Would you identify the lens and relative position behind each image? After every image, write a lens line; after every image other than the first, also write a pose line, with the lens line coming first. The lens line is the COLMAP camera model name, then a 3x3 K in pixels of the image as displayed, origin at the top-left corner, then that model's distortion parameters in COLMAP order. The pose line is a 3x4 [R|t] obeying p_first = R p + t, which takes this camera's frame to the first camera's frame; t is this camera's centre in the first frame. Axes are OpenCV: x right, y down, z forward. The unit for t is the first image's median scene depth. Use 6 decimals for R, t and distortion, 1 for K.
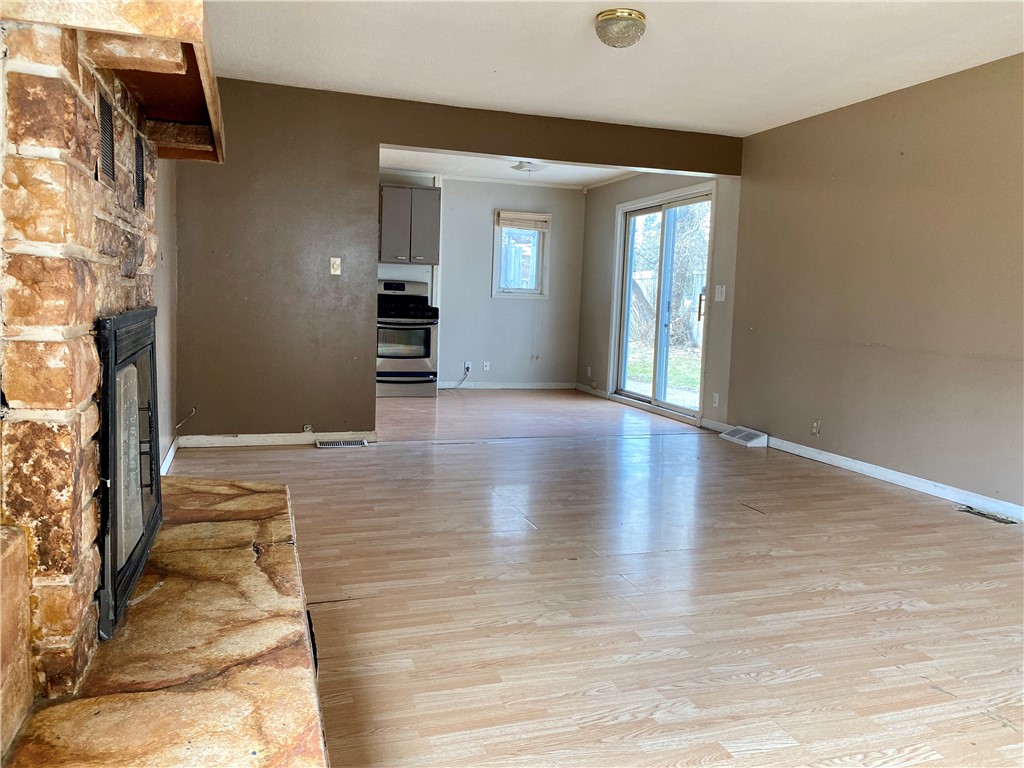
lens RADIAL K [[783.5, 0, 514.9], [0, 783.5, 380.0], [0, 0, 1]] dist [0.027007, -0.010556]
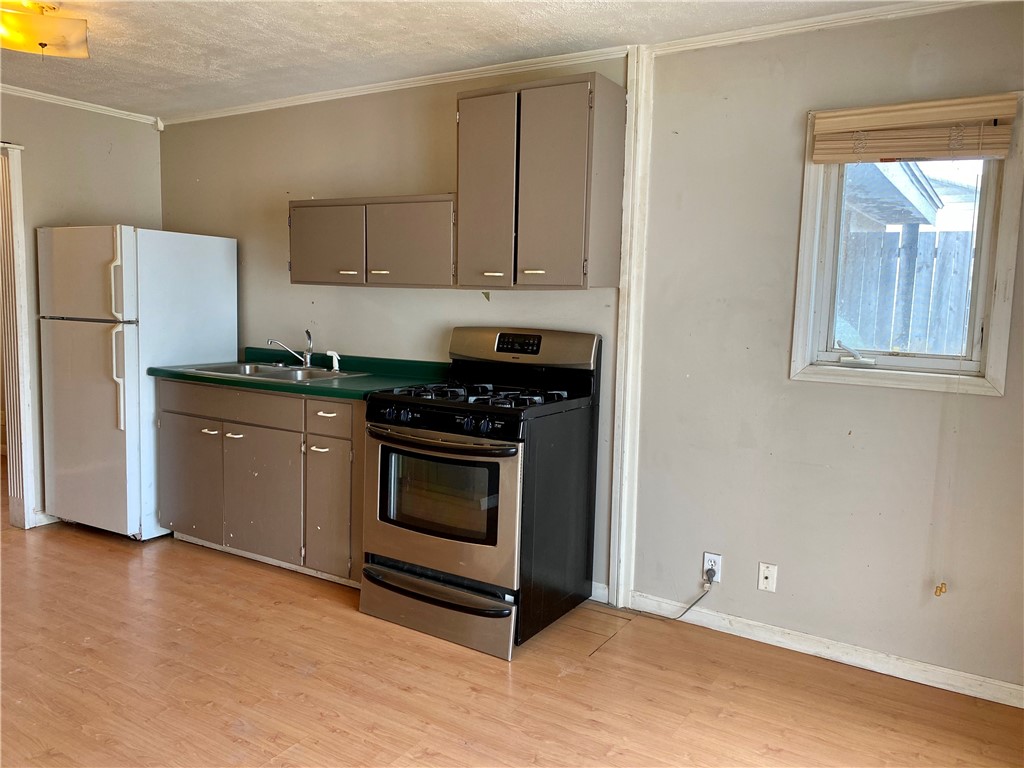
lens RADIAL K [[783.5, 0, 514.9], [0, 783.5, 380.0], [0, 0, 1]] dist [0.027007, -0.010556]
pose [[0.633898, 0.062572, -0.770882, 0.507707], [-0.087638, 0.996114, 0.008789, -0.322365], [0.768436, 0.061987, 0.636918, 2.298097]]
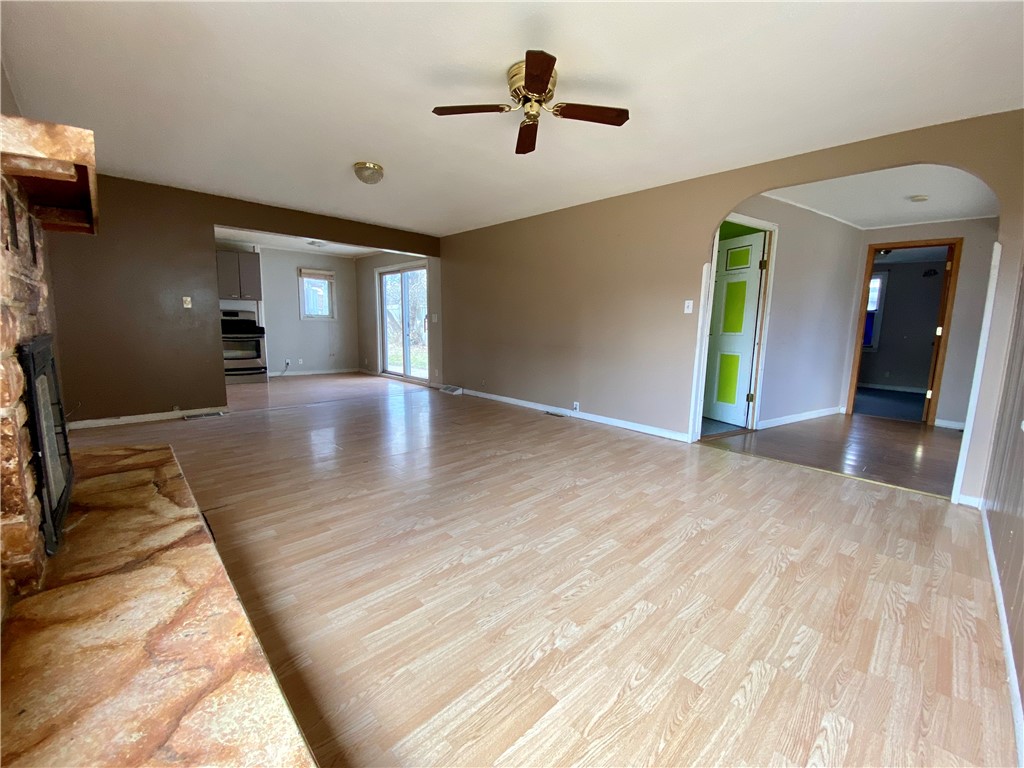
lens RADIAL K [[419.6, 0, 530.0], [0, 419.6, 382.7], [0, 0, 1]] dist [0.001455, -0.015032]
pose [[0.890400, -0.075918, 0.448803, -0.015346], [0.054232, 0.996663, 0.060998, -0.001068], [-0.451937, -0.029973, 0.891546, -0.082036]]
